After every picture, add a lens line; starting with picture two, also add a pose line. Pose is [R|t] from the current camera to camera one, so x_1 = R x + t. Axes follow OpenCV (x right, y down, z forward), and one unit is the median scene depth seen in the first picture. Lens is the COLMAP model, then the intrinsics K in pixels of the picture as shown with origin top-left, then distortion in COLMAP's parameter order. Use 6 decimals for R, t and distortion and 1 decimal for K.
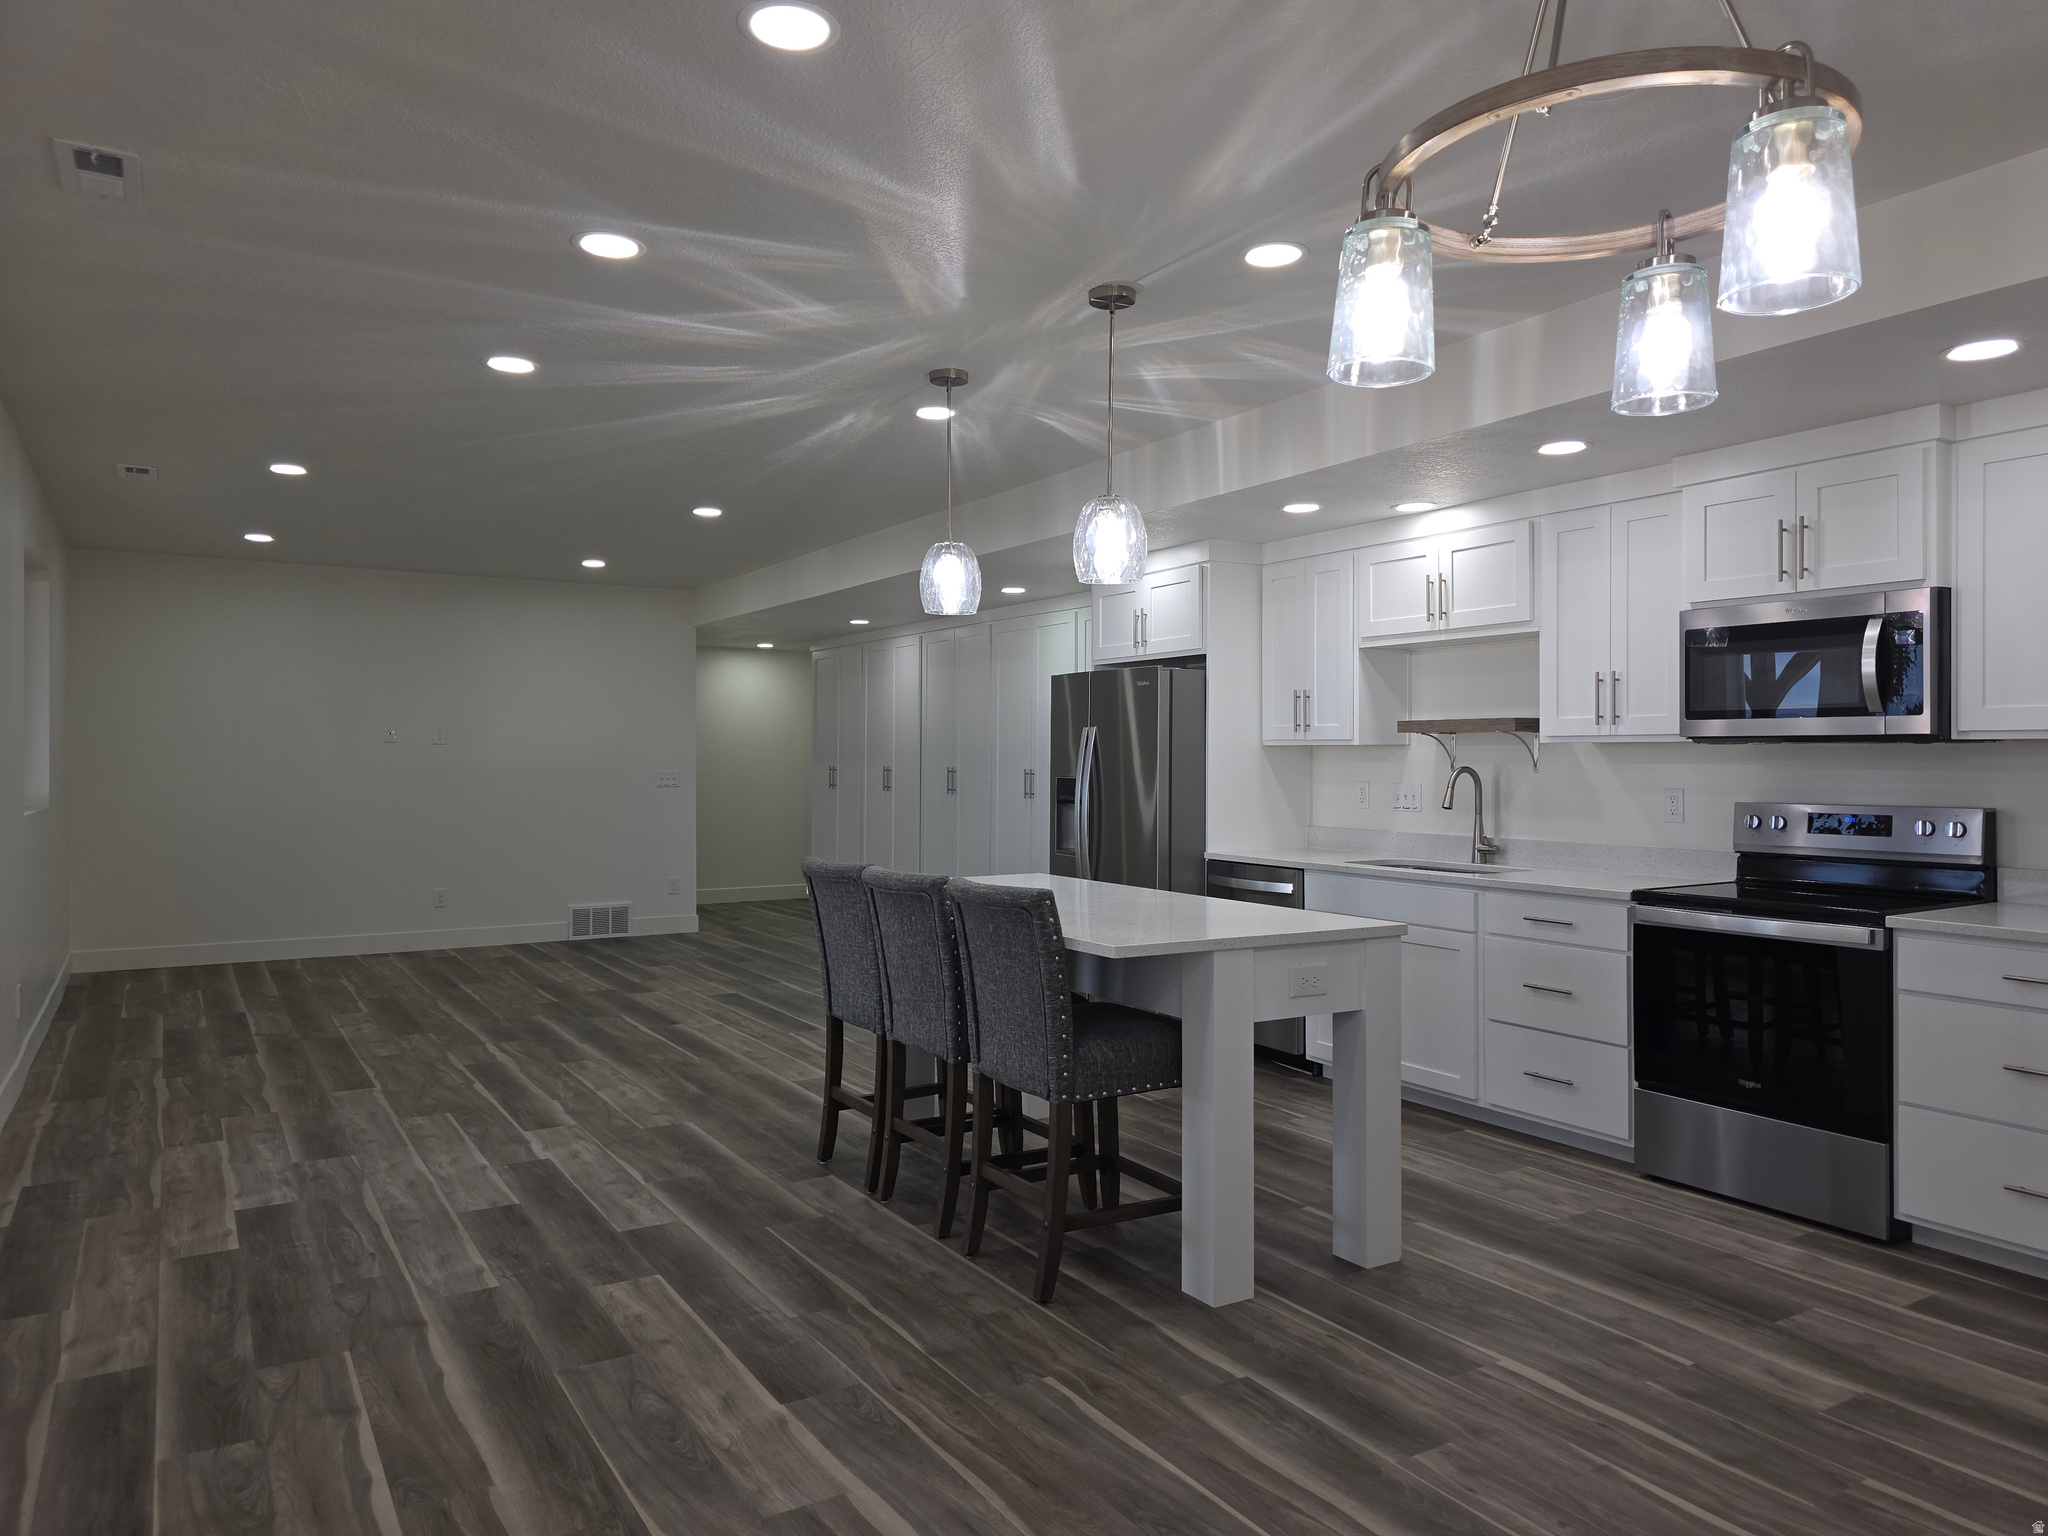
lens RADIAL K [[1369.8, 0, 1026.4], [0, 1369.8, 759.8], [0, 0, 1]] dist [0.053704, -0.046406]
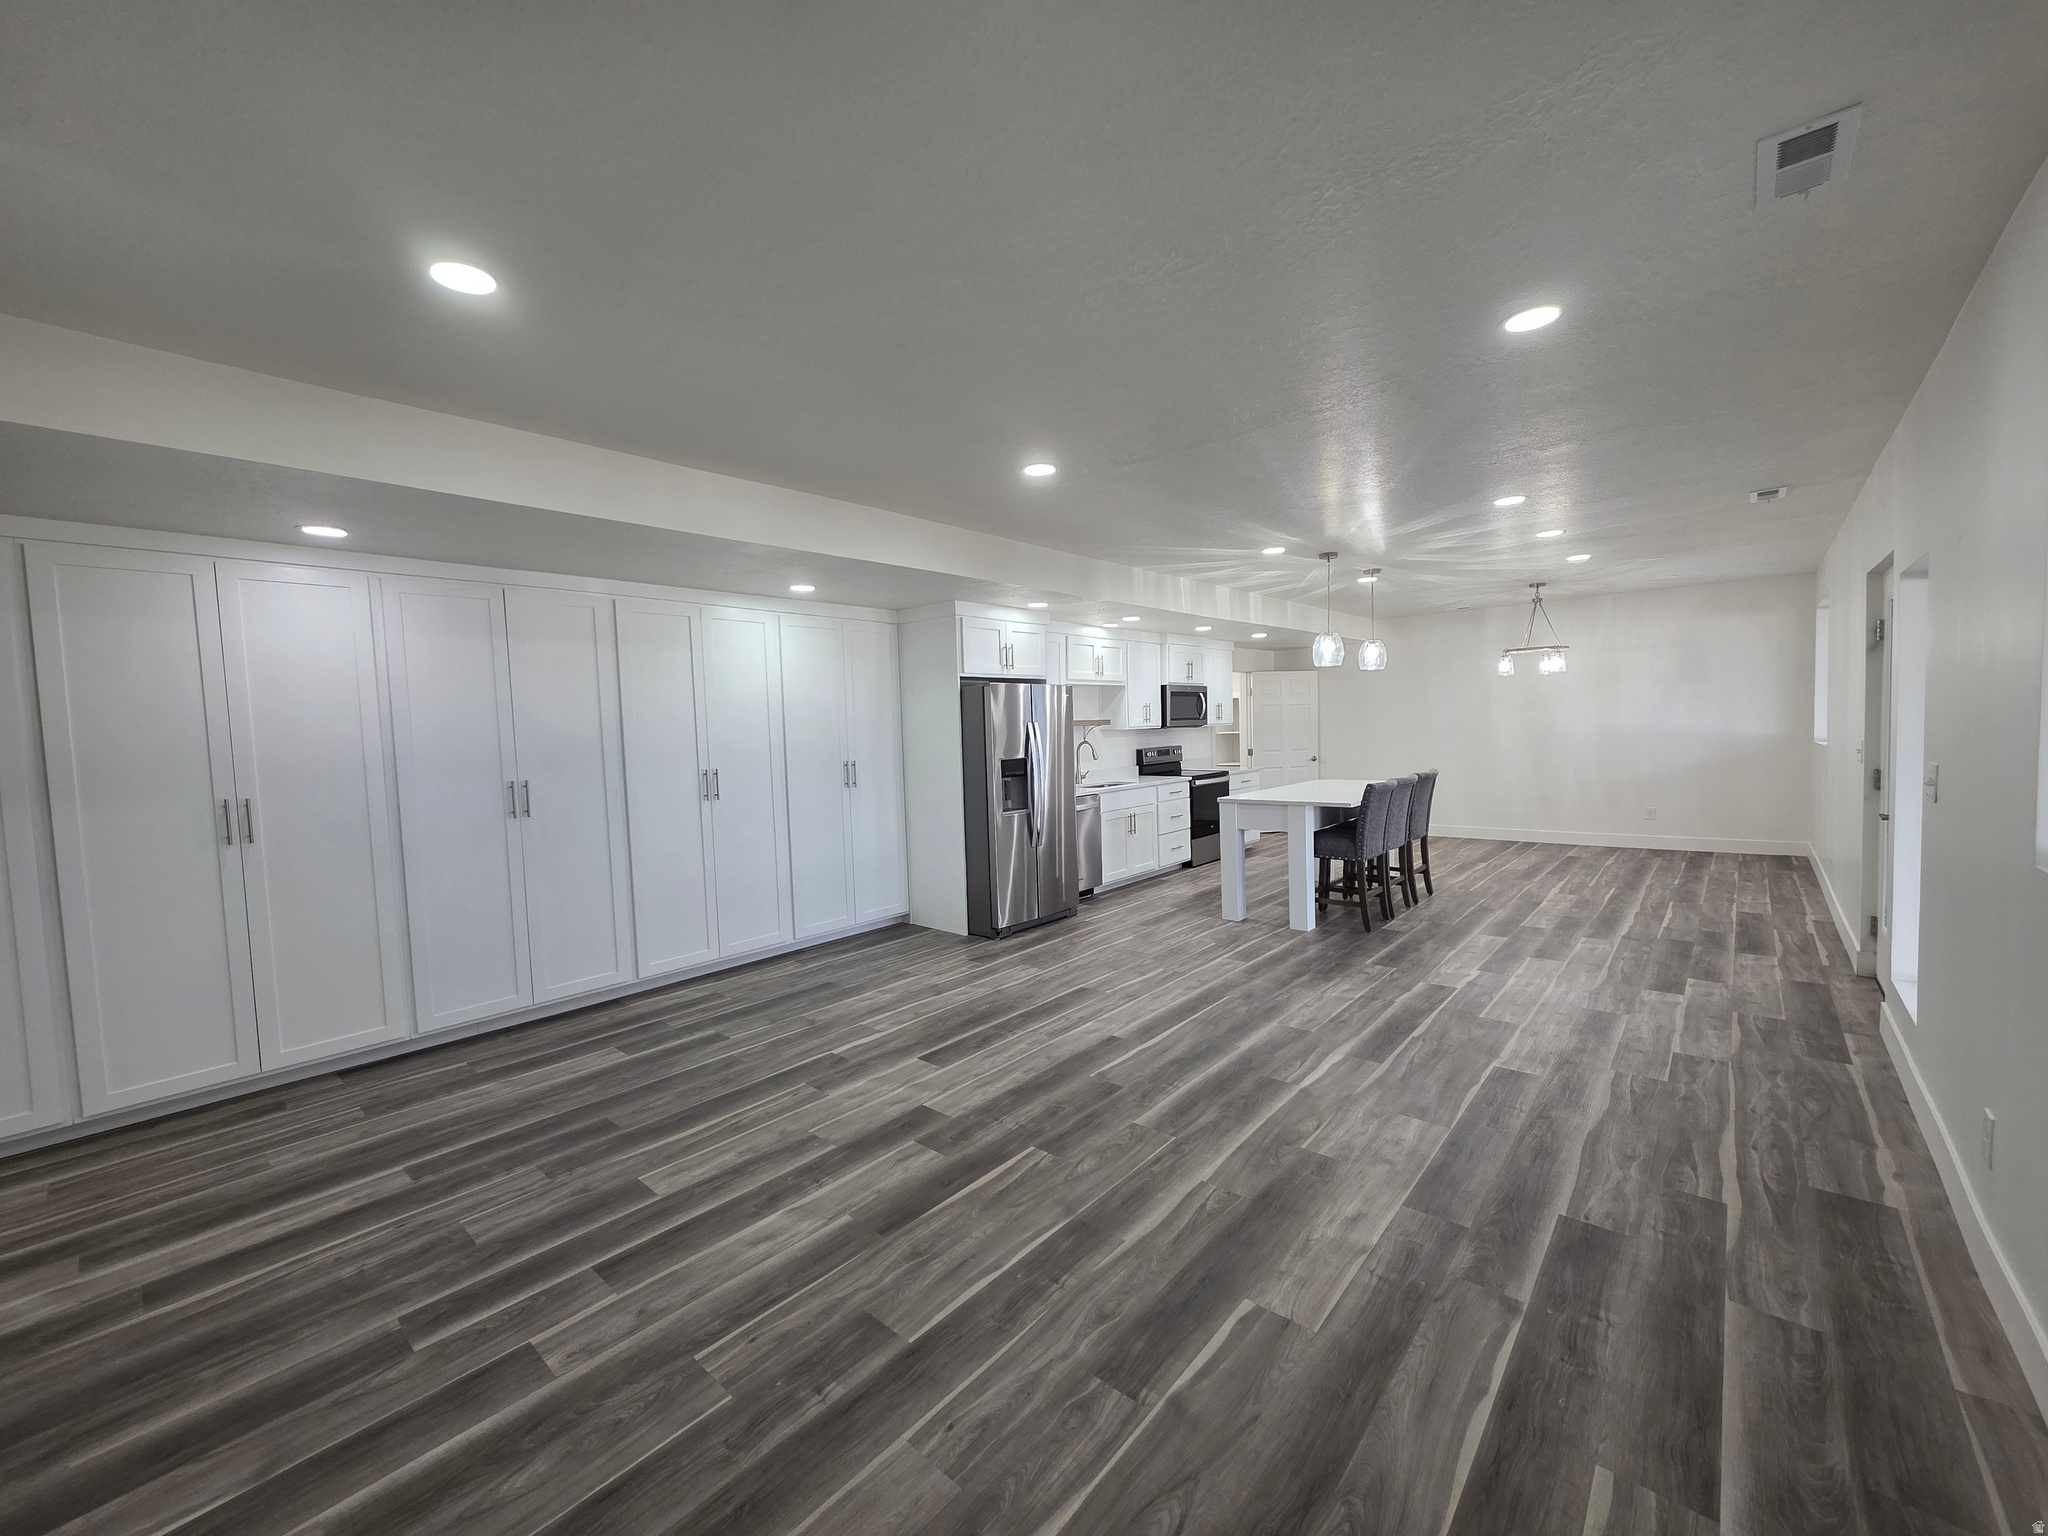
lens RADIAL K [[815.0, 0, 1015.2], [0, 815.0, 770.6], [0, 0, 1]] dist [-0.002504, 0.001493]
pose [[-0.285371, -0.043269, 0.957440, -1.230626], [0.034125, 0.997888, 0.055268, -0.032364], [-0.957809, 0.048445, -0.283292, 1.975885]]
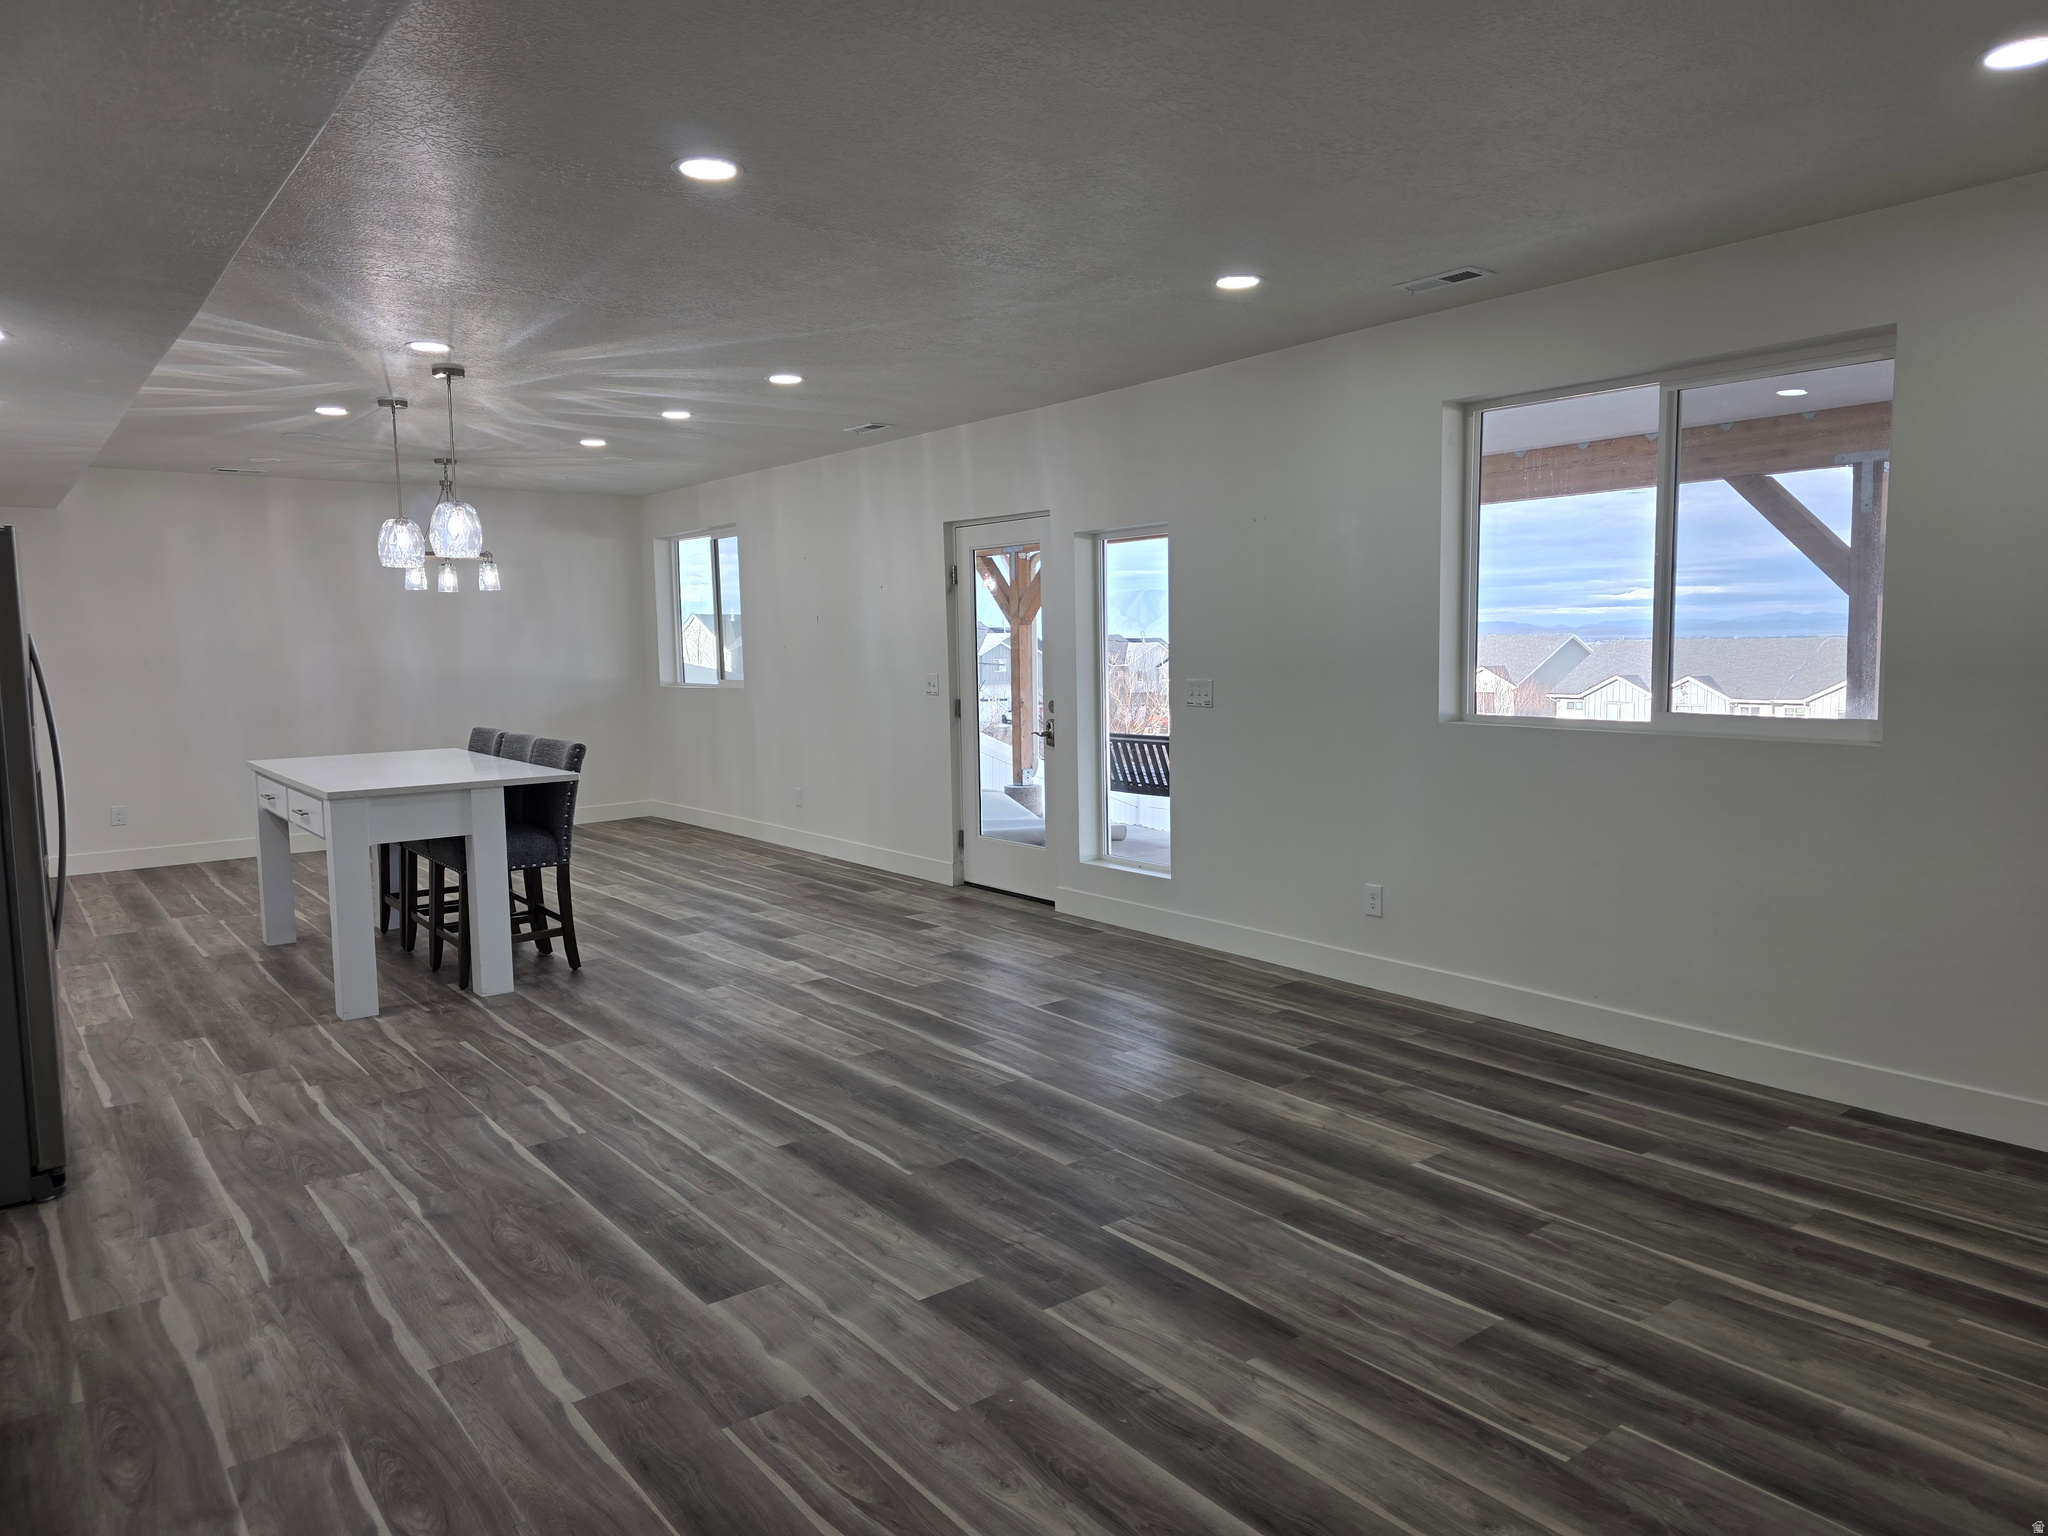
lens RADIAL K [[1369.8, 0, 1029.5], [0, 1369.8, 765.8], [0, 0, 1]] dist [0.053704, -0.046406]
pose [[-0.994361, 0.027056, -0.102539, -0.491617], [0.017091, 0.995153, 0.096846, -0.030306], [0.104662, 0.094548, -0.990003, 2.547442]]
